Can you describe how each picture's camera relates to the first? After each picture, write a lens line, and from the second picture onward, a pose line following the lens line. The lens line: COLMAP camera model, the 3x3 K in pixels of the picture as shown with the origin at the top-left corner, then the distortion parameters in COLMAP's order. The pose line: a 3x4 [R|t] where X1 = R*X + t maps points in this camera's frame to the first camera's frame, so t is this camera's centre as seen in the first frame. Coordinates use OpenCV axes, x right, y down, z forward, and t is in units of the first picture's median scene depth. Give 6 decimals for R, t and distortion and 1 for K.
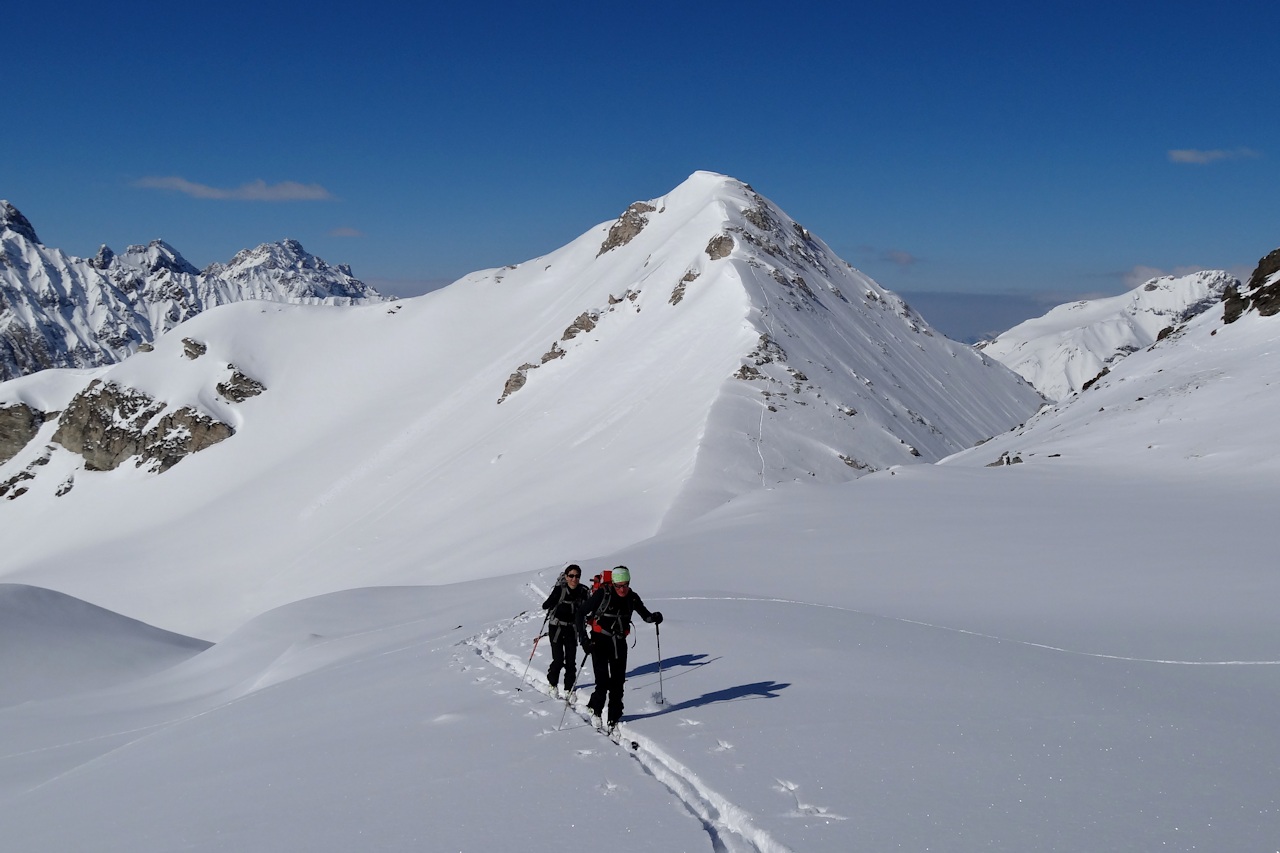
lens RADIAL K [[1303.8, 0, 640.0], [0, 1303.8, 426.5], [0, 0, 1]] dist [-0.007198, -0.003999]
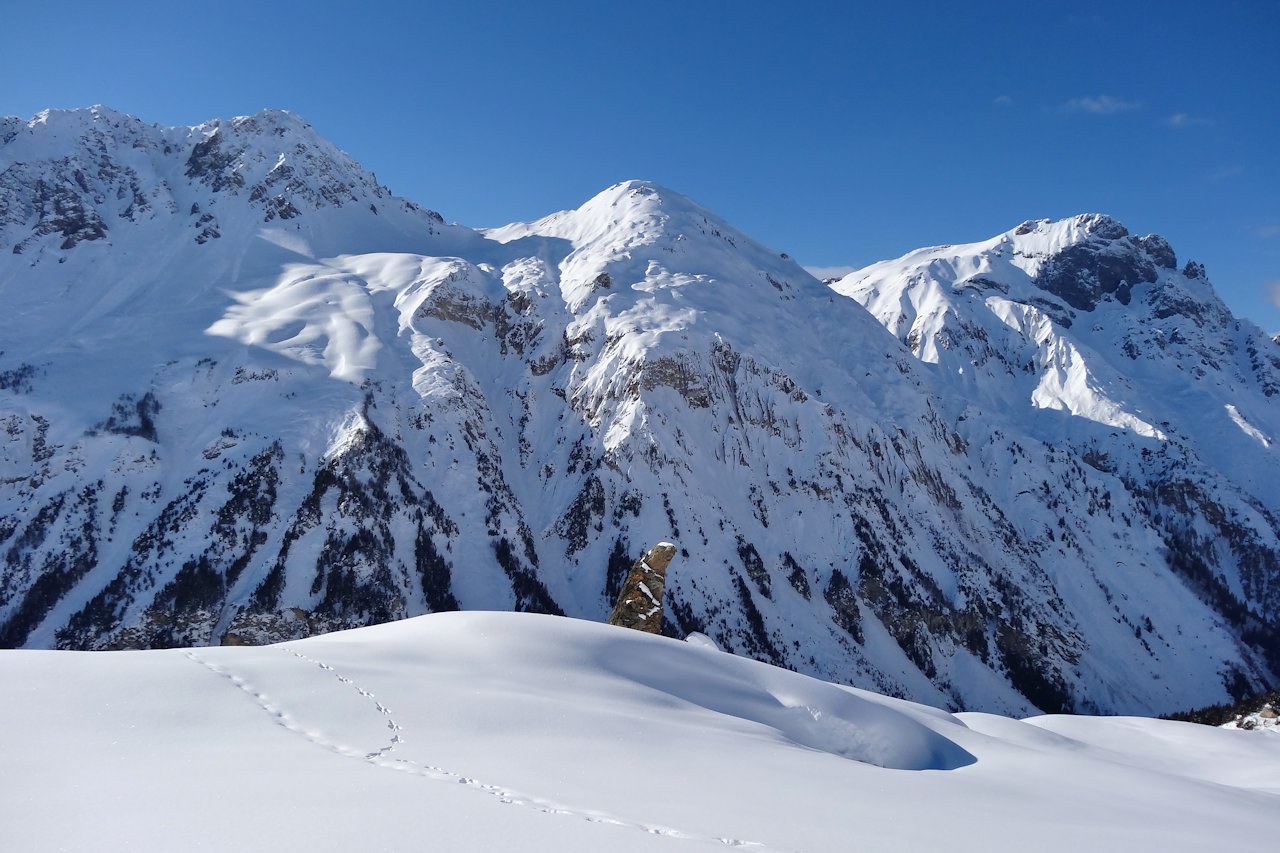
lens RADIAL K [[962.4, 0, 635.4], [0, 962.4, 445.4], [0, 0, 1]] dist [-0.006678, -0.000269]
pose [[0.994586, 0.057378, -0.086642, 2.154790], [-0.060269, 0.997697, -0.031130, 0.811120], [0.084656, 0.036183, 0.995753, 3.711713]]
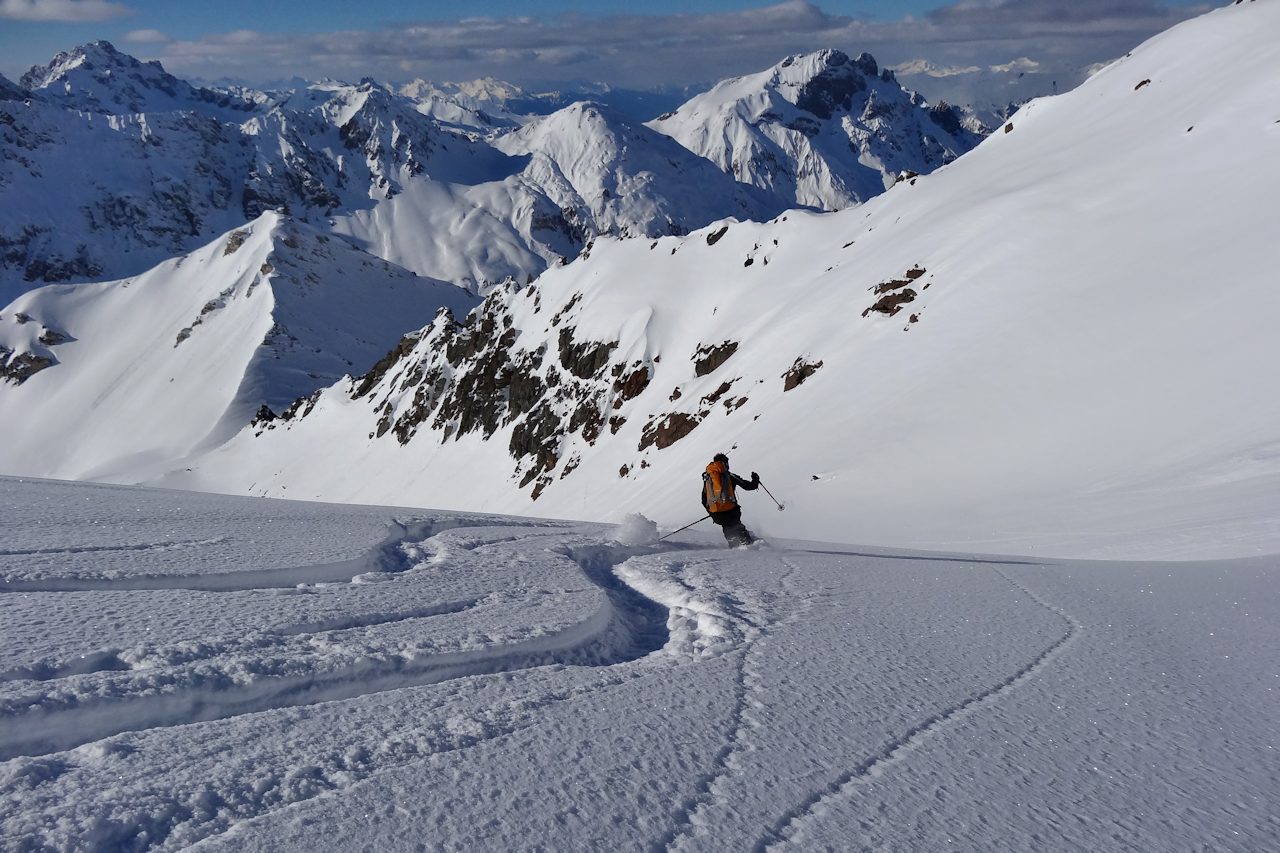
lens RADIAL K [[1001.3, 0, 642.7], [0, 1001.3, 476.0], [0, 0, 1]] dist [-0.001880, -0.001559]
pose [[0.980369, -0.113225, 0.161422, 0.338812], [0.060148, 0.951398, 0.302033, -0.250718], [-0.187774, -0.286395, 0.939531, -0.743572]]
